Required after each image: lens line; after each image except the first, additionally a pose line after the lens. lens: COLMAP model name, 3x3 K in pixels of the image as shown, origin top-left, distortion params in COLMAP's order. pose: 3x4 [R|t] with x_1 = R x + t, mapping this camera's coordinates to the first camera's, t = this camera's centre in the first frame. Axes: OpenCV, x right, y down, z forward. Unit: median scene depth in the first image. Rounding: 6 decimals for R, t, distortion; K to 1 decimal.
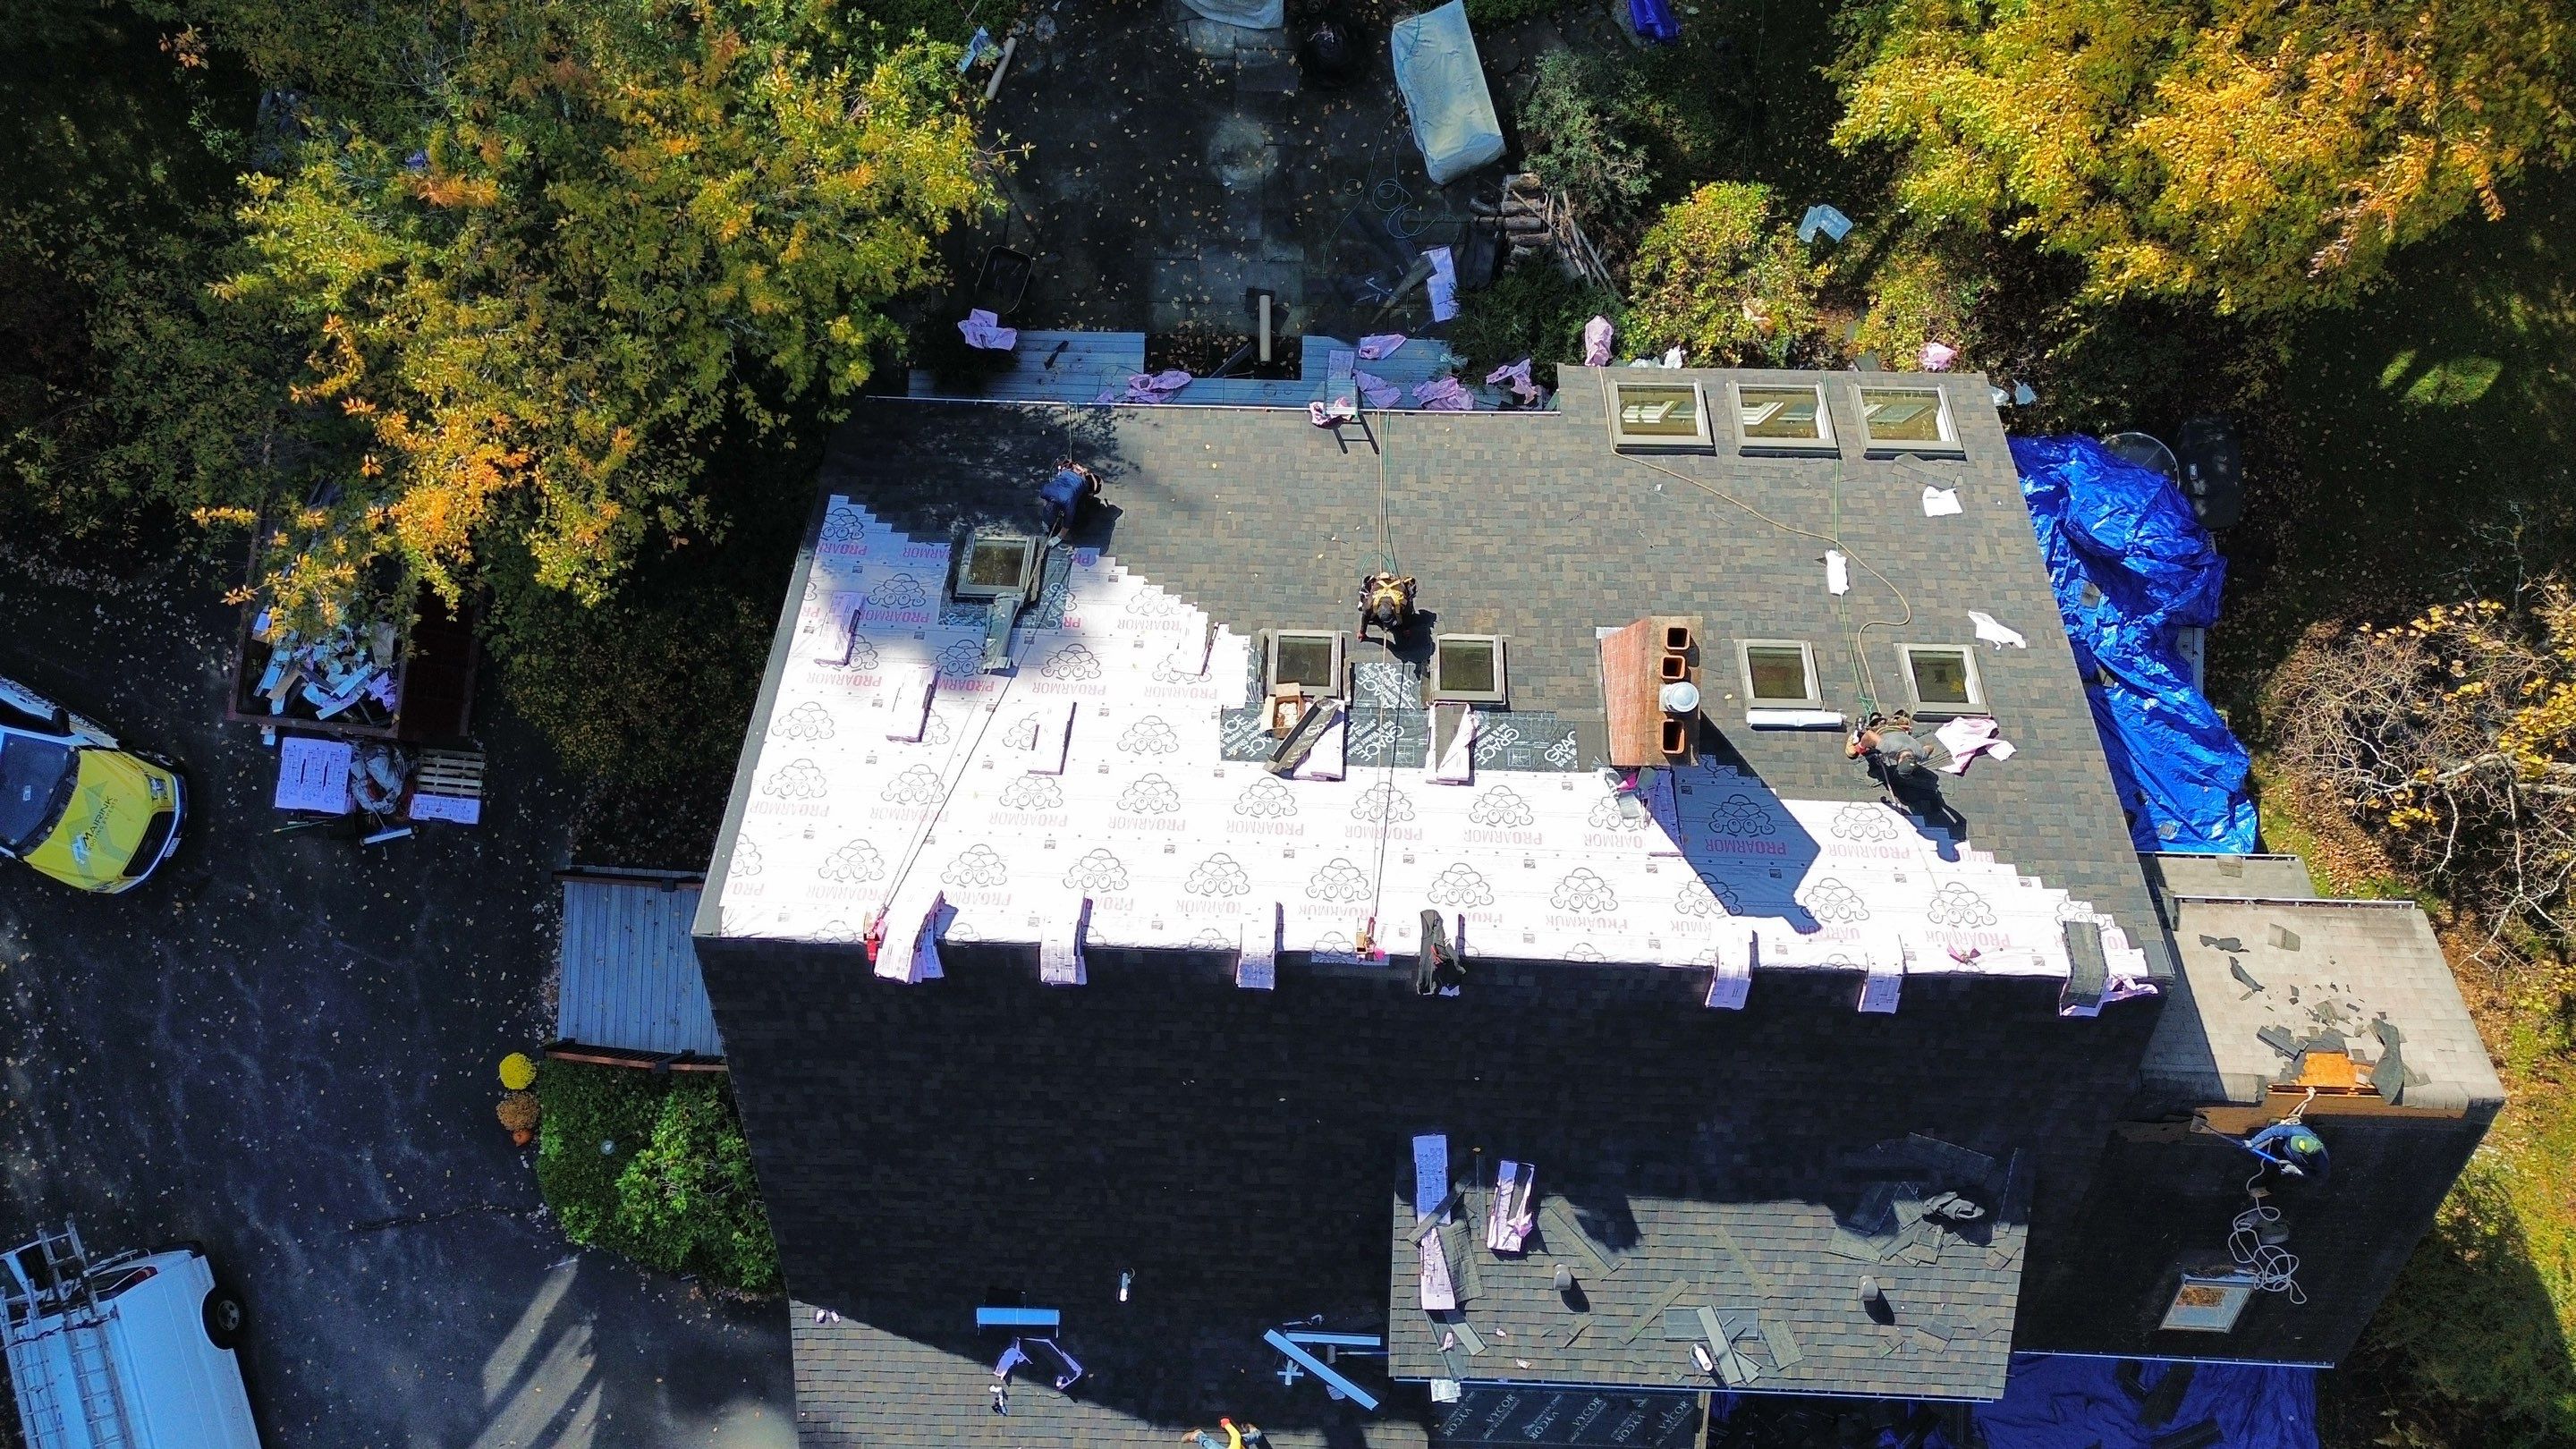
lens RADIAL K [[1813.3, 0, 1289.7], [0, 1813.3, 716.1], [0, 0, 1]] dist [0.076344, -0.066882]
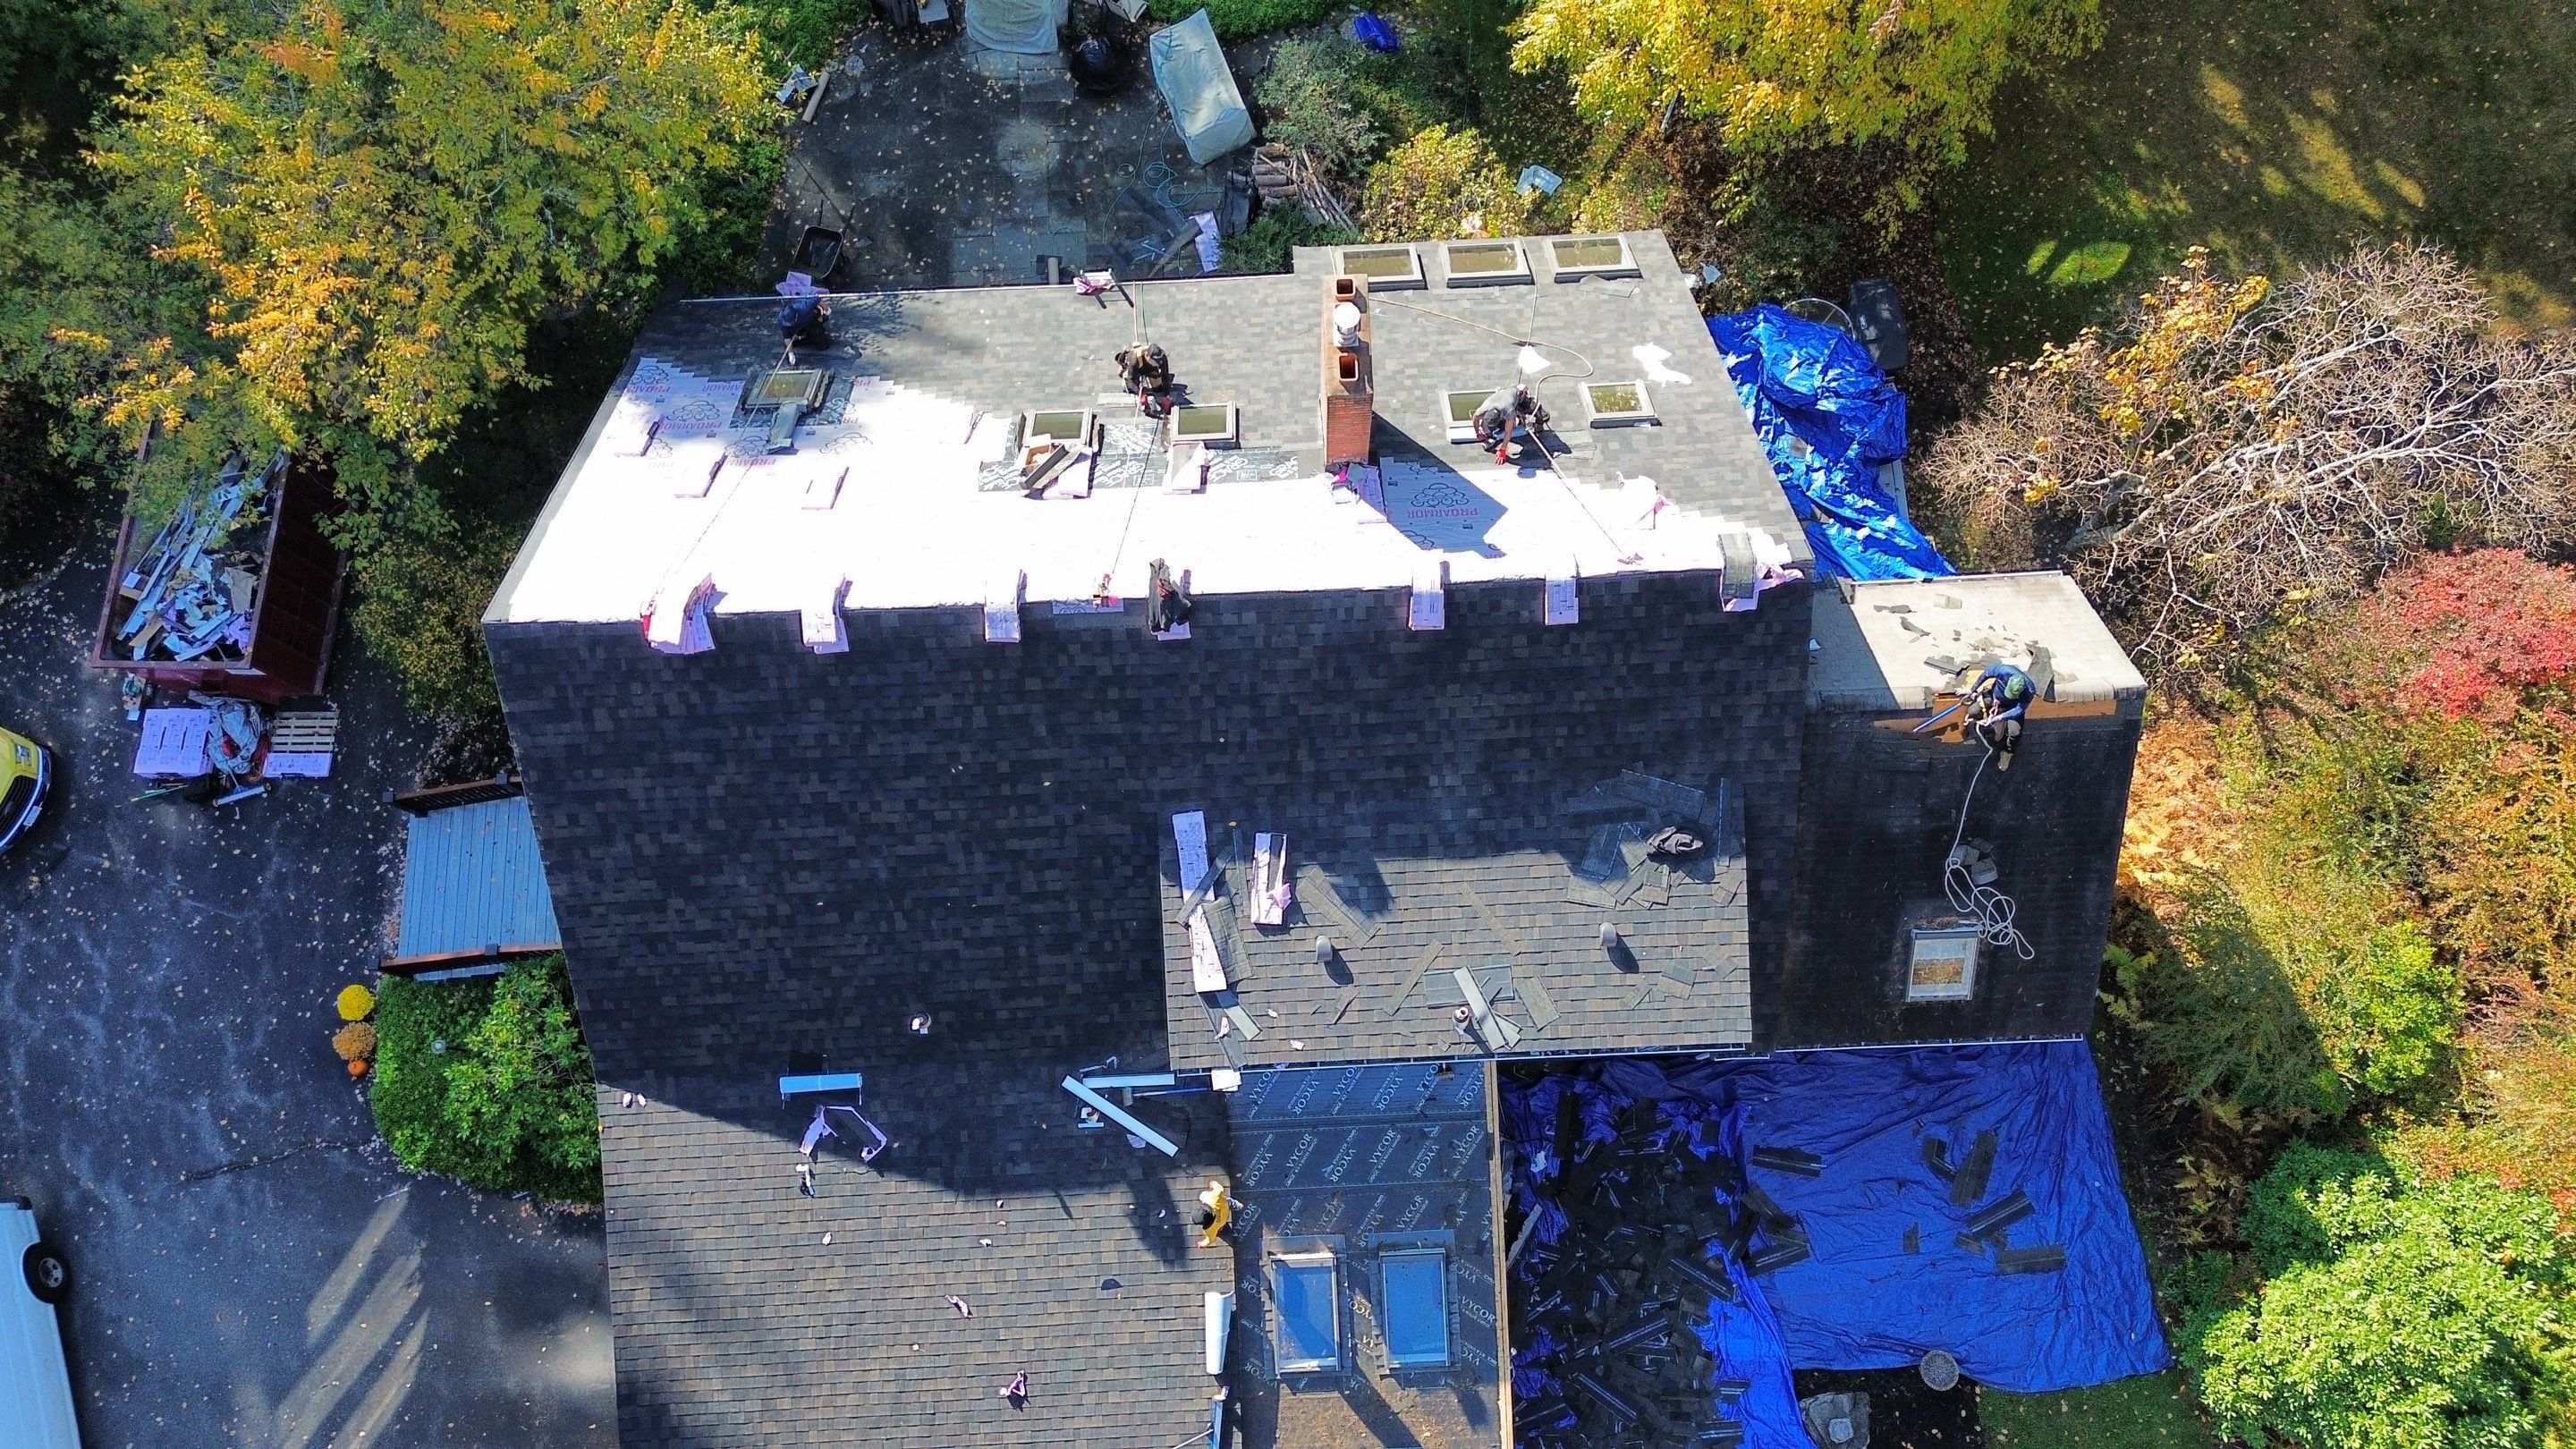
lens RADIAL K [[1813.3, 0, 1289.9], [0, 1813.3, 717.4], [0, 0, 1]] dist [0.076344, -0.066882]
pose [[0.997299, -0.068434, 0.026684, 0.108396], [0.072708, 0.971348, -0.226267, 0.406109], [-0.010435, 0.227596, 0.973700, -0.054621]]
